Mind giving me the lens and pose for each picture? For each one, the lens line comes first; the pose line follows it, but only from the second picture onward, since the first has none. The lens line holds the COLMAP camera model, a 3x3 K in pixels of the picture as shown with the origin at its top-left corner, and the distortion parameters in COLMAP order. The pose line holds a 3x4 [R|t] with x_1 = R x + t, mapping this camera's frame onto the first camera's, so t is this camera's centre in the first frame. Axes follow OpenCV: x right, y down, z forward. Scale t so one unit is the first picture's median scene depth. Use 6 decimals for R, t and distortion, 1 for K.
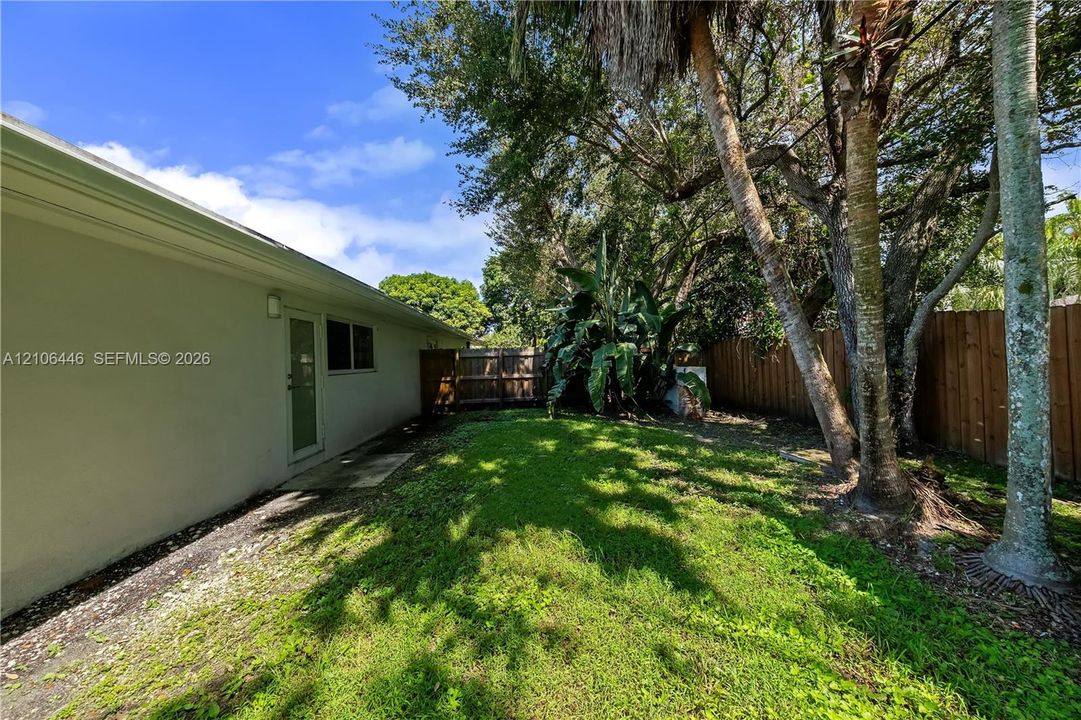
lens RADIAL K [[361.4, 0, 537.1], [0, 361.4, 356.9], [0, 0, 1]] dist [0.000251, -0.000046]
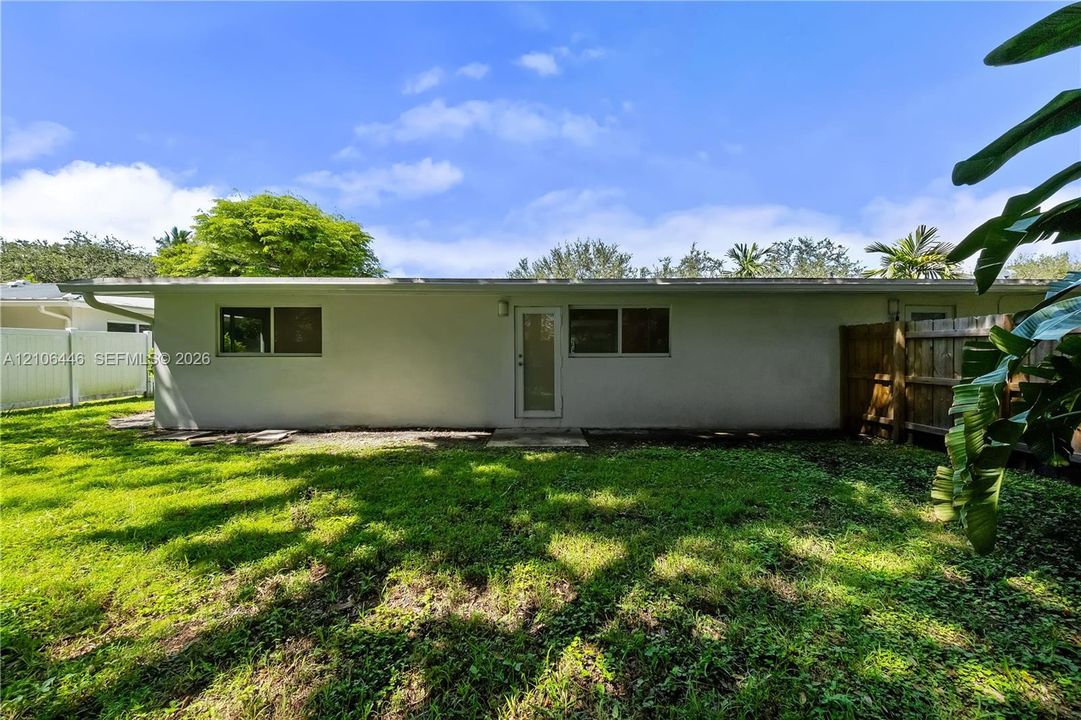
lens RADIAL K [[361.4, 0, 537.1], [0, 361.4, 356.9], [0, 0, 1]] dist [0.000251, -0.000046]
pose [[-0.006464, 0.039349, -0.999205, 0.308192], [0.008513, 0.999191, 0.039293, 0.002411], [0.999943, -0.008253, -0.006794, 0.472828]]
